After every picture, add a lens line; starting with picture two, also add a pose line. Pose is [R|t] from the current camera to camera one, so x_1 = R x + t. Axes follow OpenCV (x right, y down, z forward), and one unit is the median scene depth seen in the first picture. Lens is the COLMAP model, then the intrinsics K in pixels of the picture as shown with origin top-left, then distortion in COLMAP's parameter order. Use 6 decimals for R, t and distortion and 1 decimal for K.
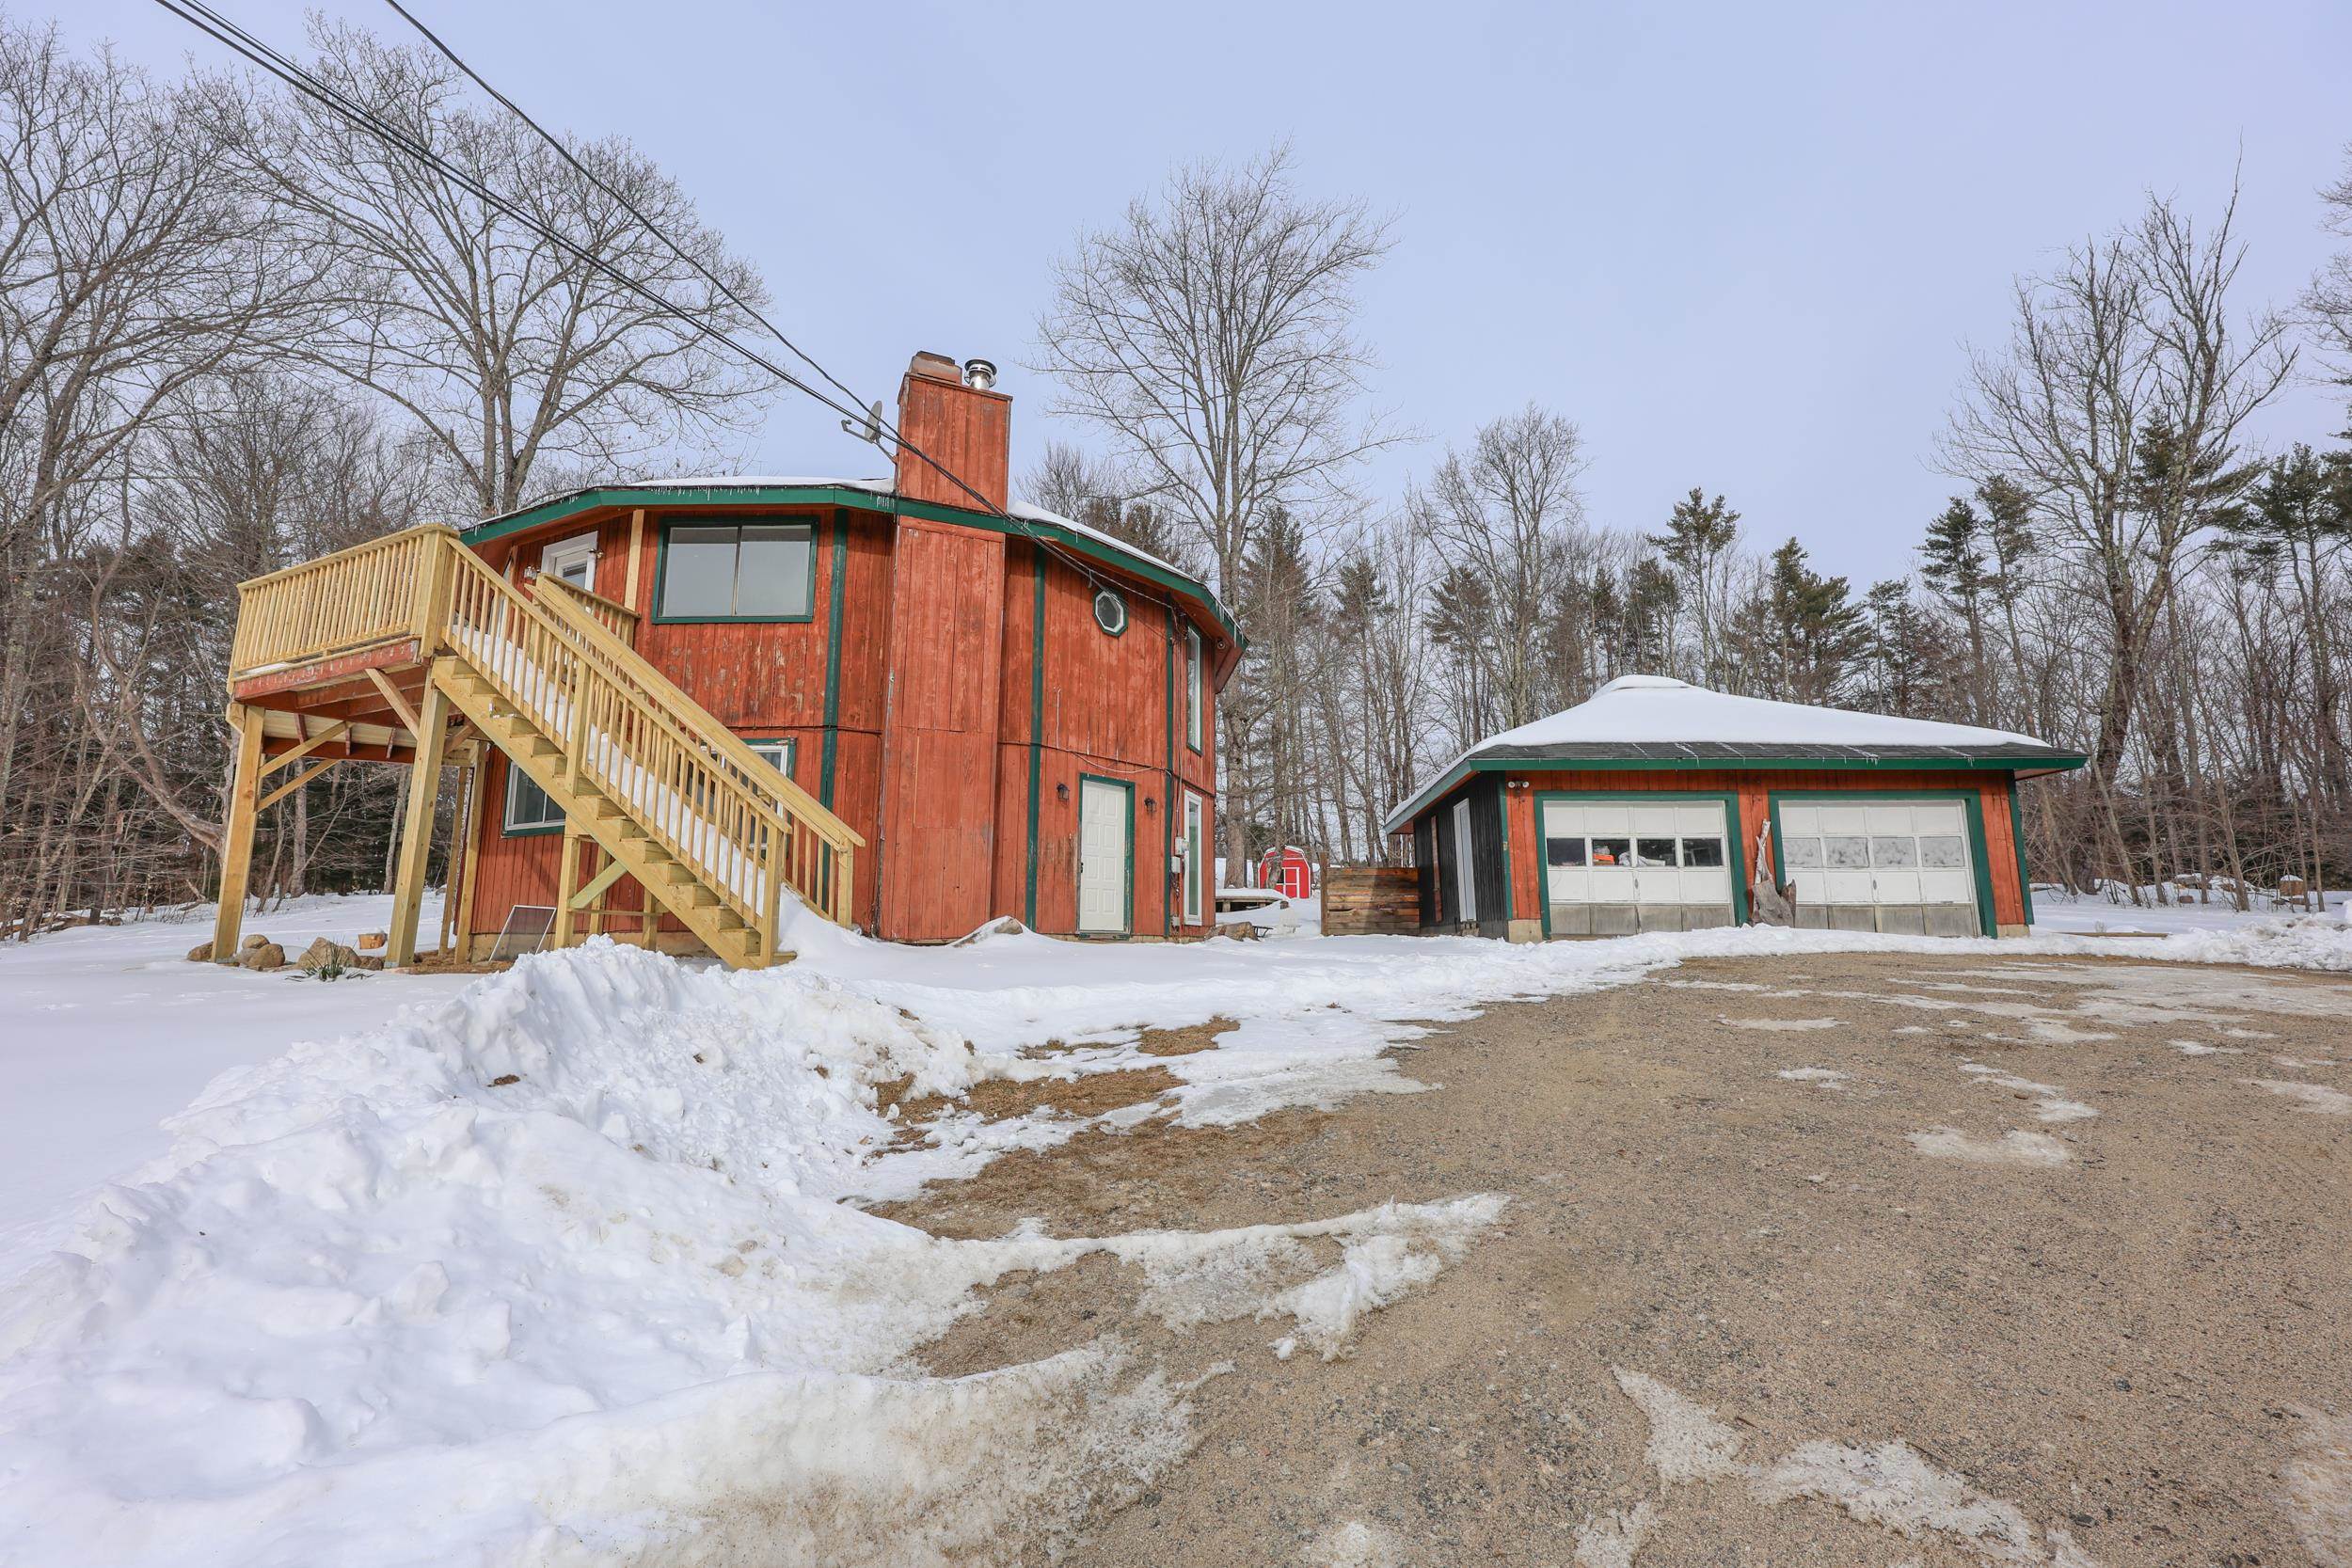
lens RADIAL K [[978.2, 0, 1172.2], [0, 978.2, 787.0], [0, 0, 1]] dist [0.002290, -0.000049]
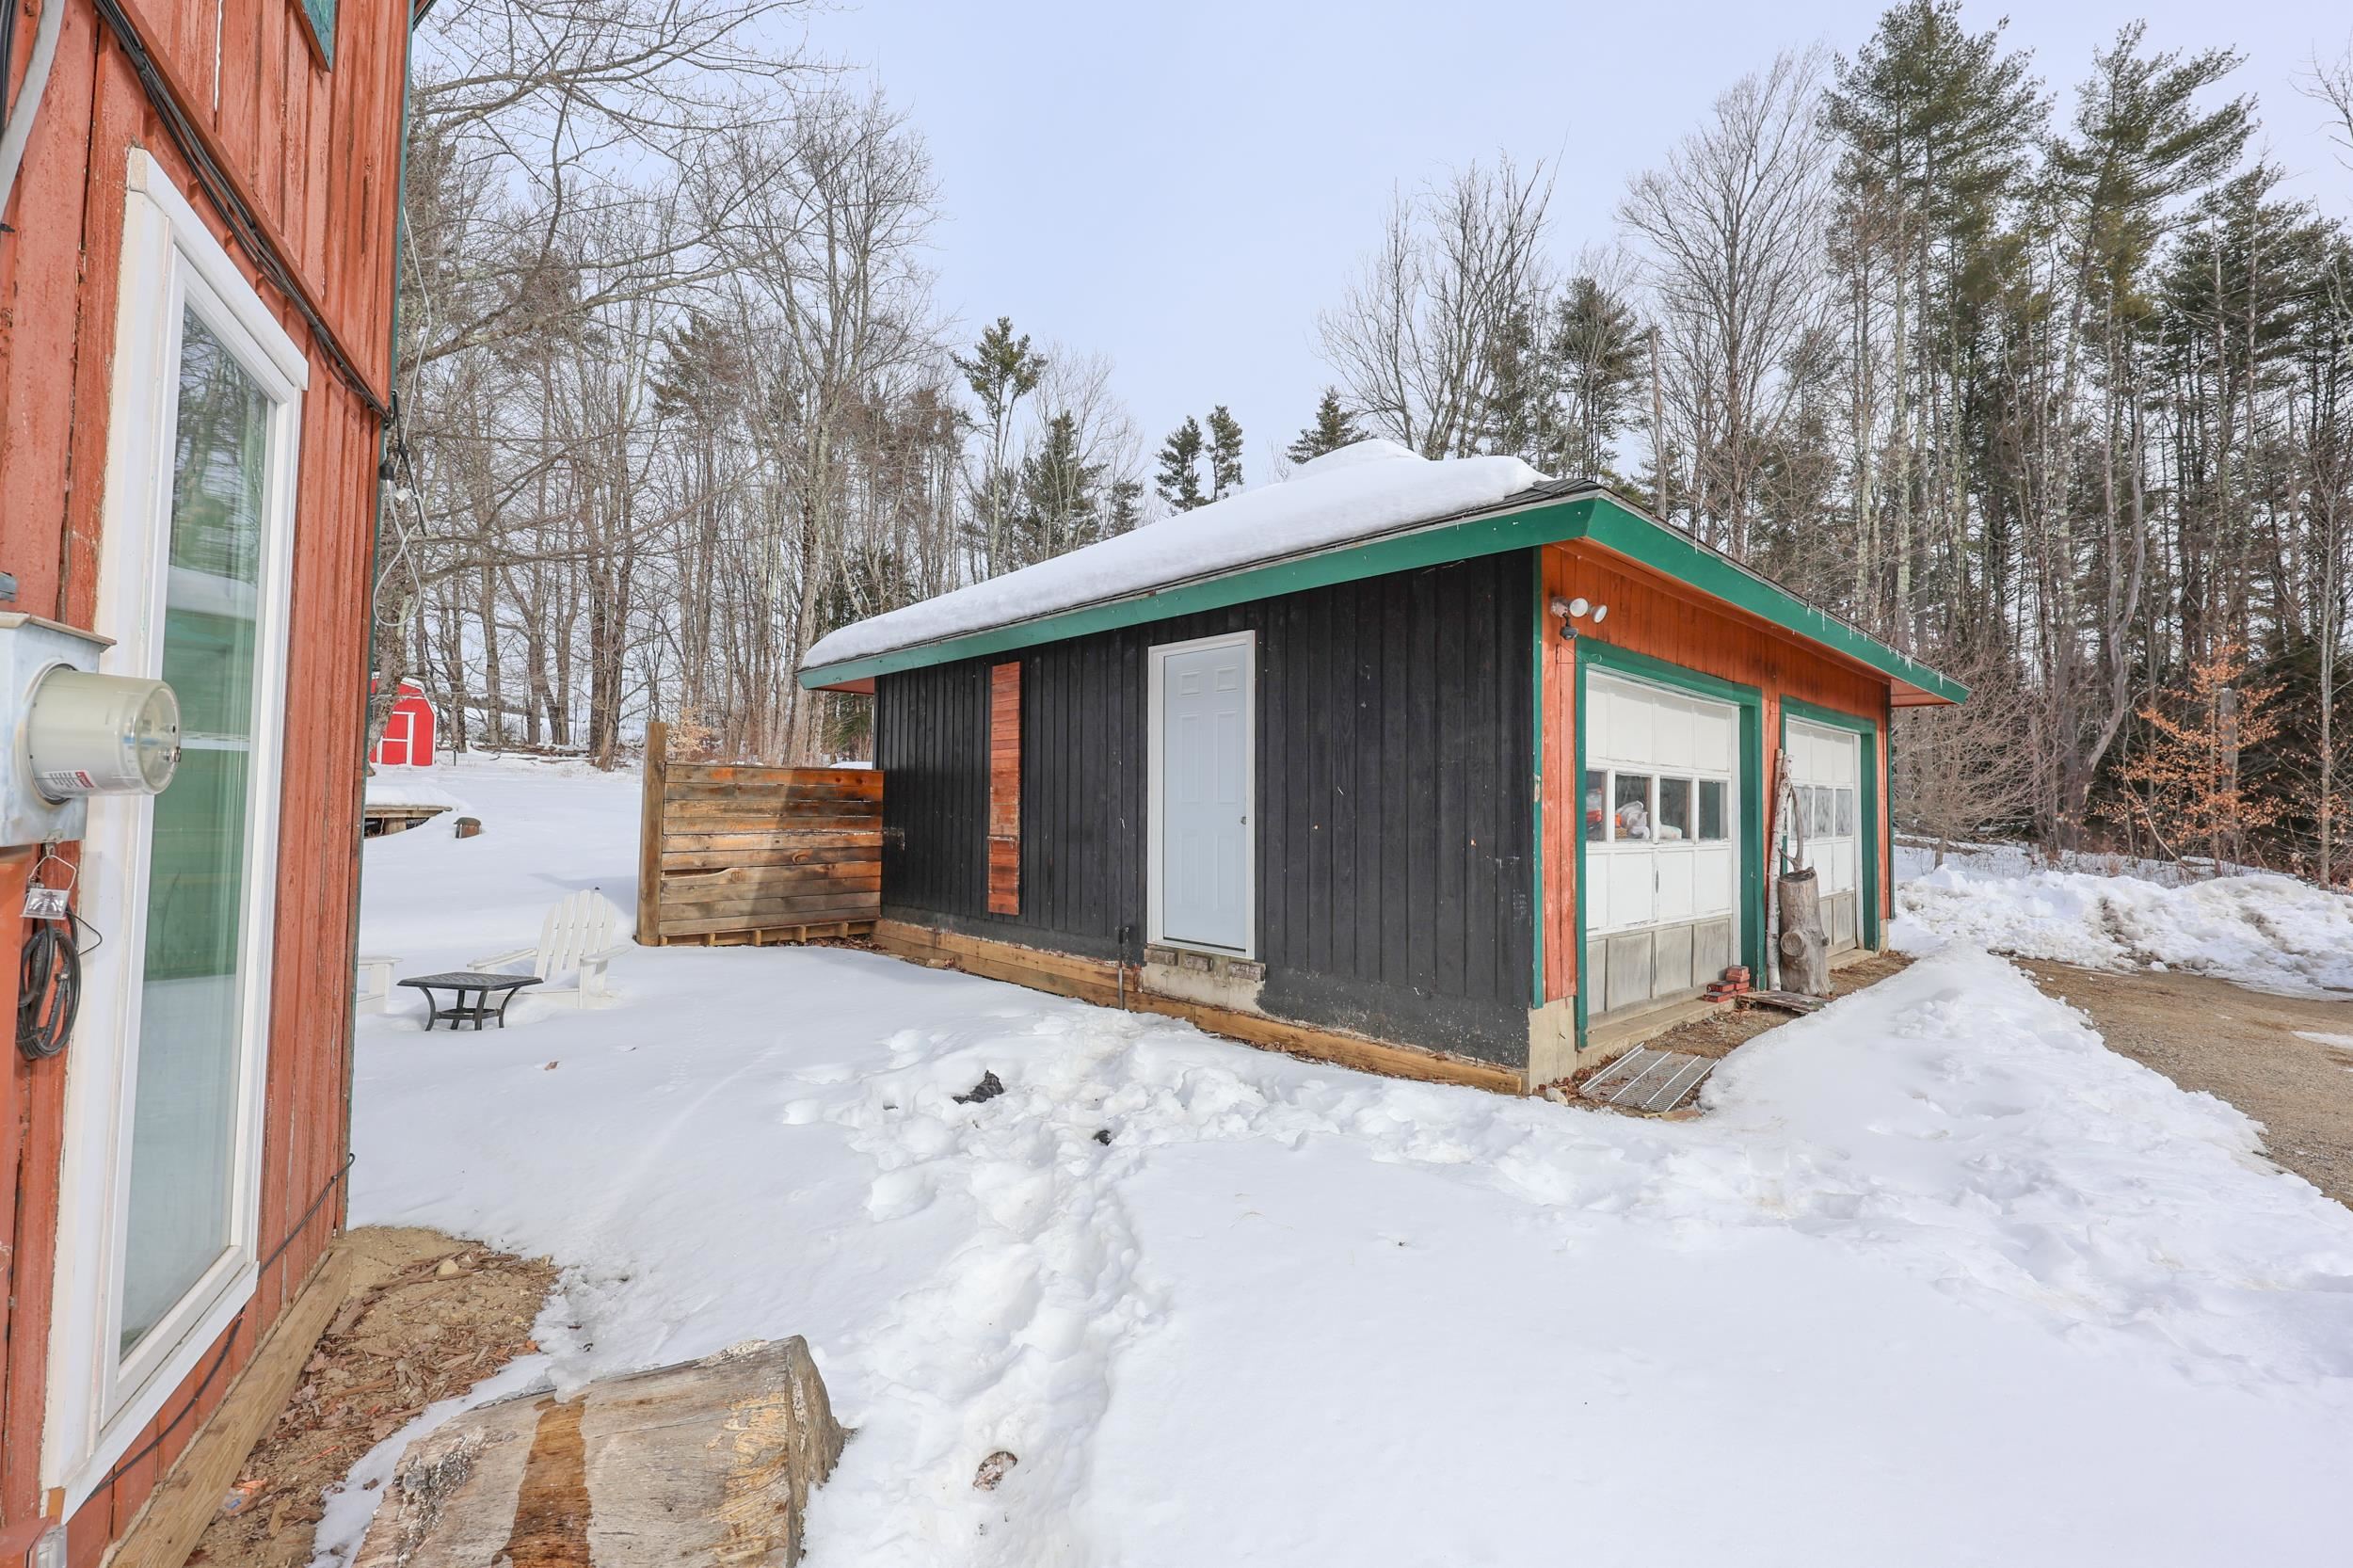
lens RADIAL K [[995.7, 0, 1199.9], [0, 995.7, 762.3], [0, 0, 1]] dist [0.000193, 0.000003]
pose [[0.670294, 0.036750, 0.741185, 0.008372], [-0.126232, 0.989864, 0.065078, 0.028933], [-0.731281, -0.137182, 0.668138, 0.554143]]
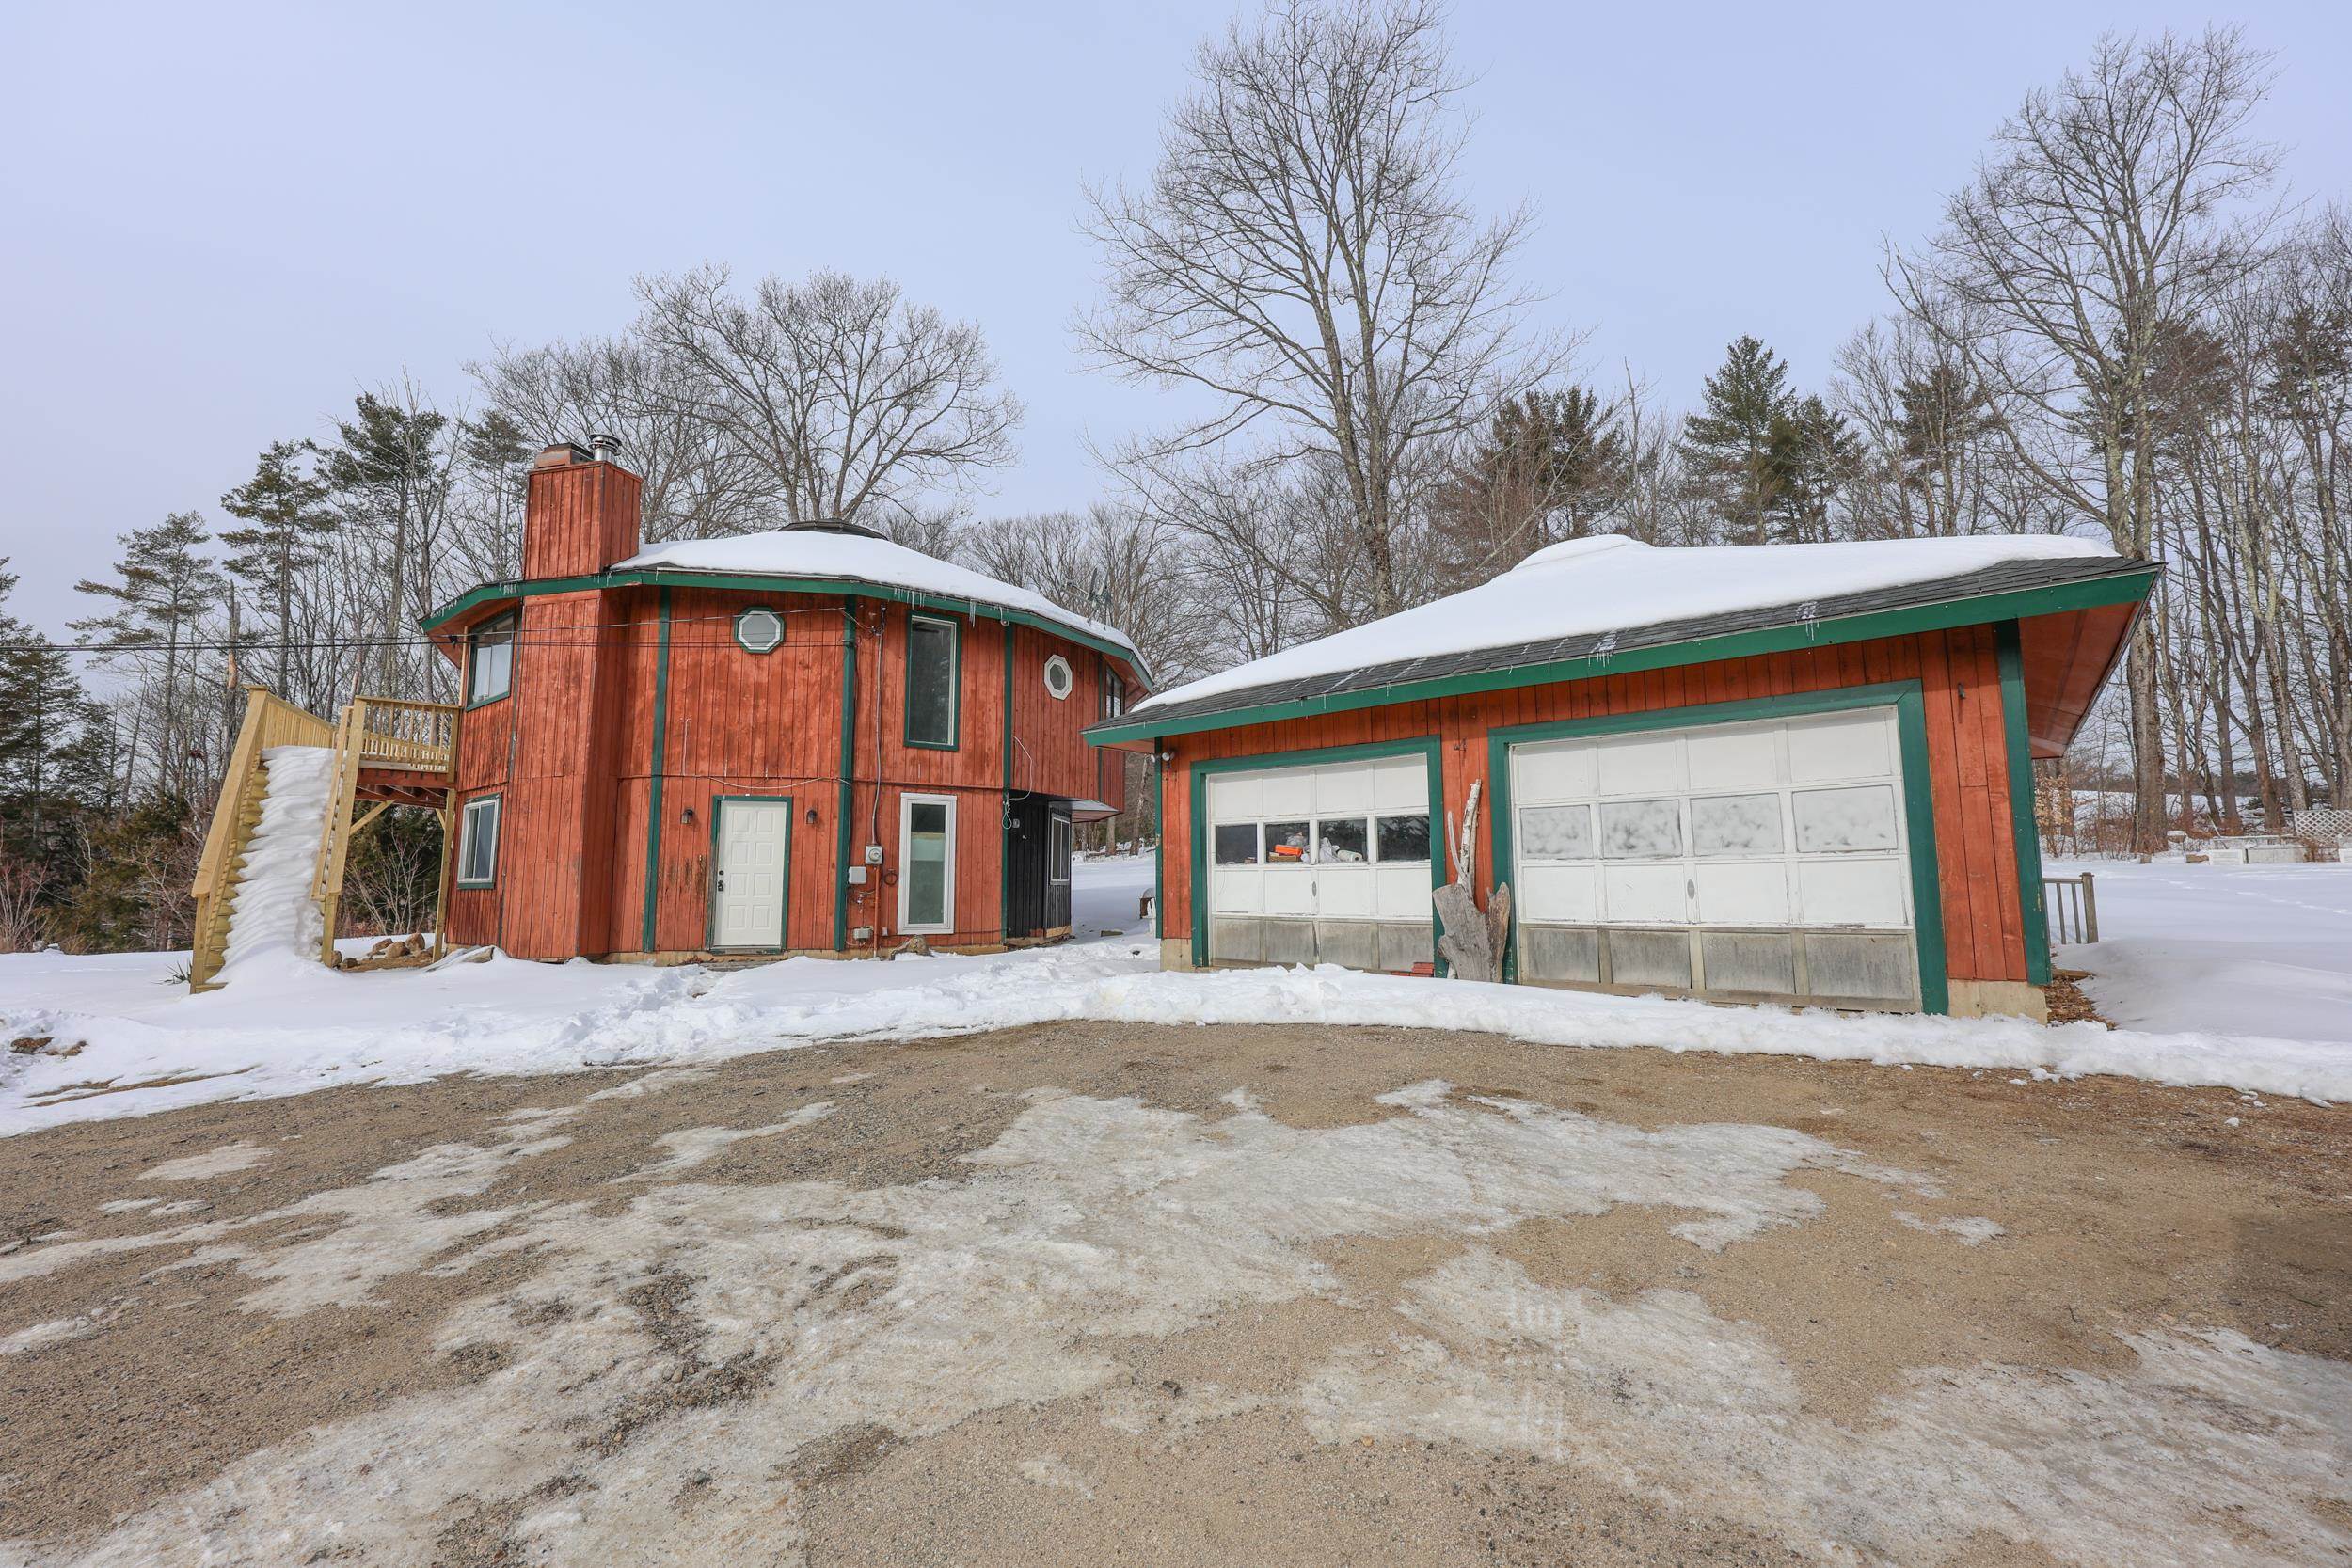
lens RADIAL K [[978.2, 0, 1172.2], [0, 978.2, 787.0], [0, 0, 1]] dist [0.002290, -0.000049]
pose [[0.781657, -0.070908, -0.619664, 0.526943], [0.102874, 0.994566, 0.015959, 0.005658], [0.615166, -0.076222, 0.784705, 0.271243]]
